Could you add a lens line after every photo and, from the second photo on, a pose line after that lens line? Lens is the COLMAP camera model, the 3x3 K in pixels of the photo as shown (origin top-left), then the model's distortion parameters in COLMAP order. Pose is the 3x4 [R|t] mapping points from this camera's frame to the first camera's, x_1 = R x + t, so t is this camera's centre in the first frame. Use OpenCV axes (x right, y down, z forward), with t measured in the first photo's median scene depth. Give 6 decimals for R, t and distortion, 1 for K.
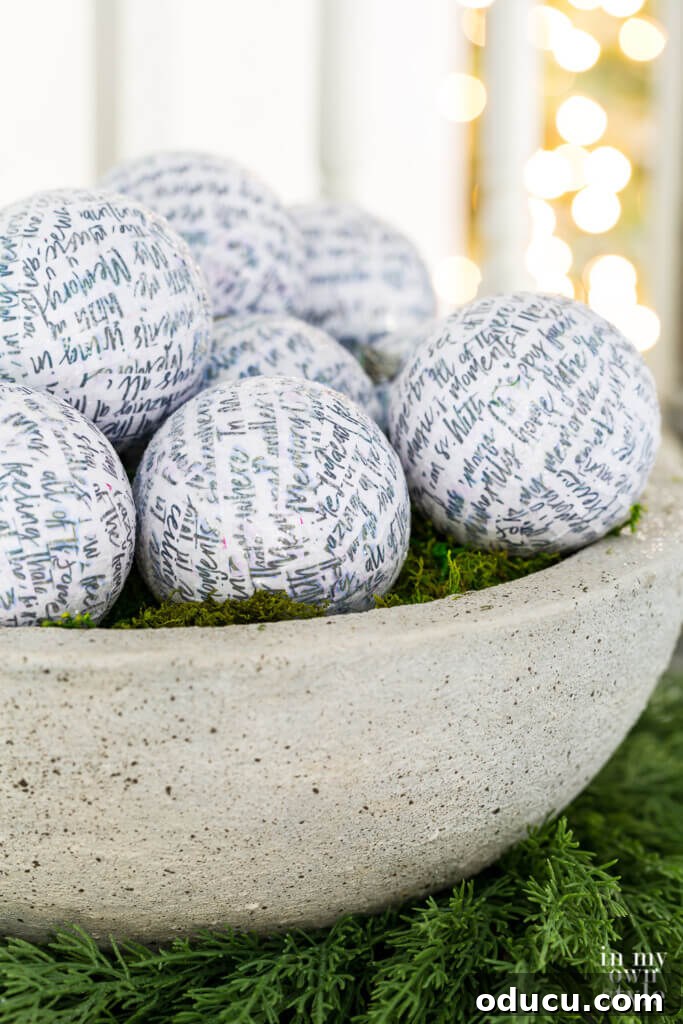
lens RADIAL K [[3125.8, 0, 341.5], [0, 3125.8, 512.0], [0, 0, 1]] dist [-0.016110, 0.013217]
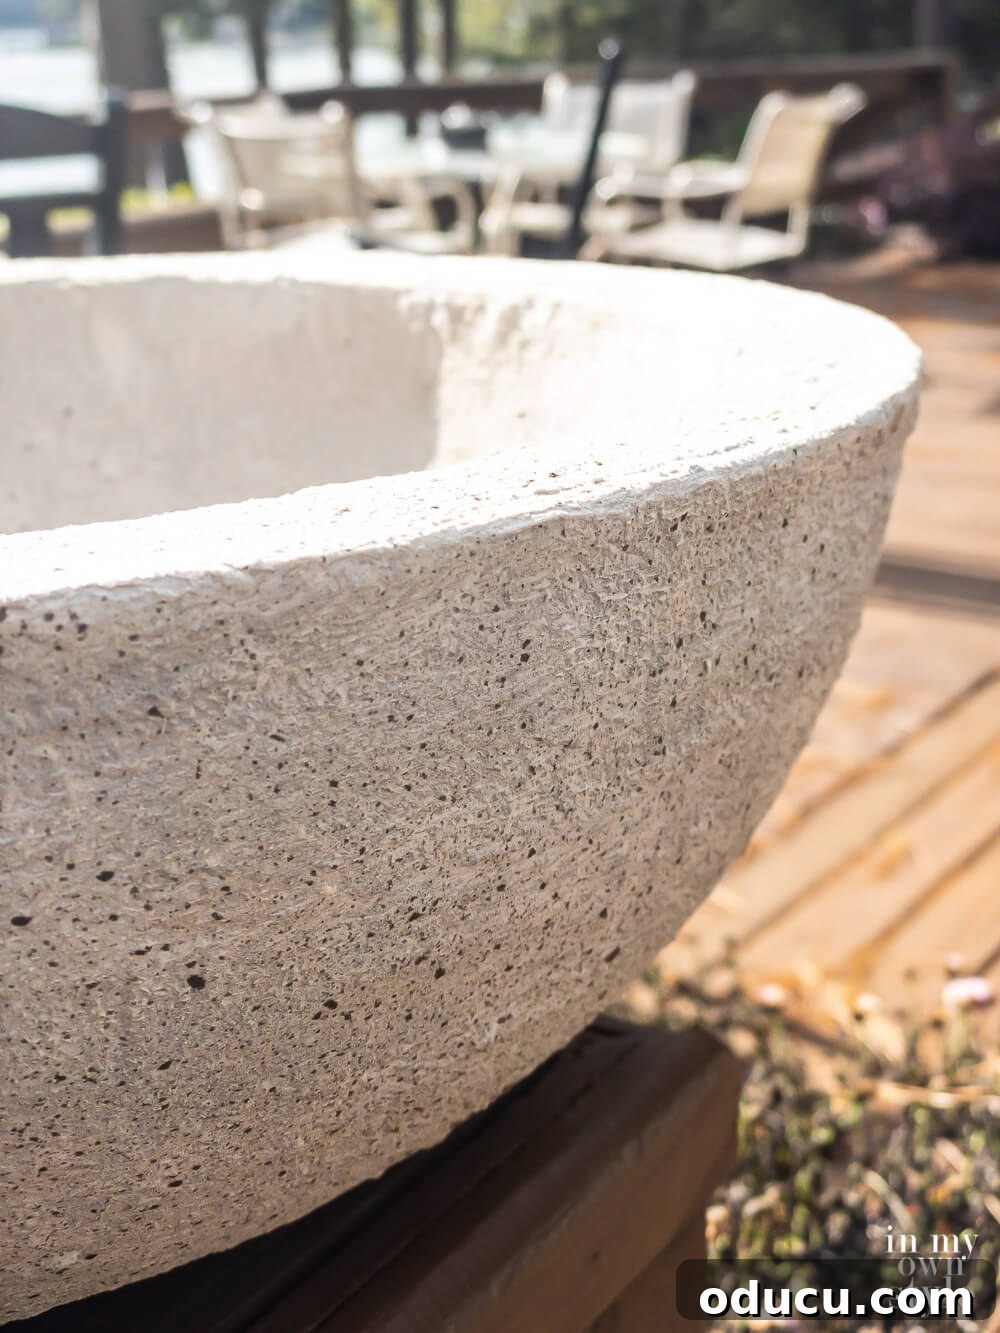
lens RADIAL K [[2182.9, 0, 500.0], [0, 2182.9, 666.5], [0, 0, 1]] dist [0.044135, 0.045961]
pose [[0.987025, -0.079932, 0.139259, -0.005740], [0.075971, 0.996546, 0.033542, 0.045413], [-0.141459, -0.022527, 0.989688, 0.725566]]
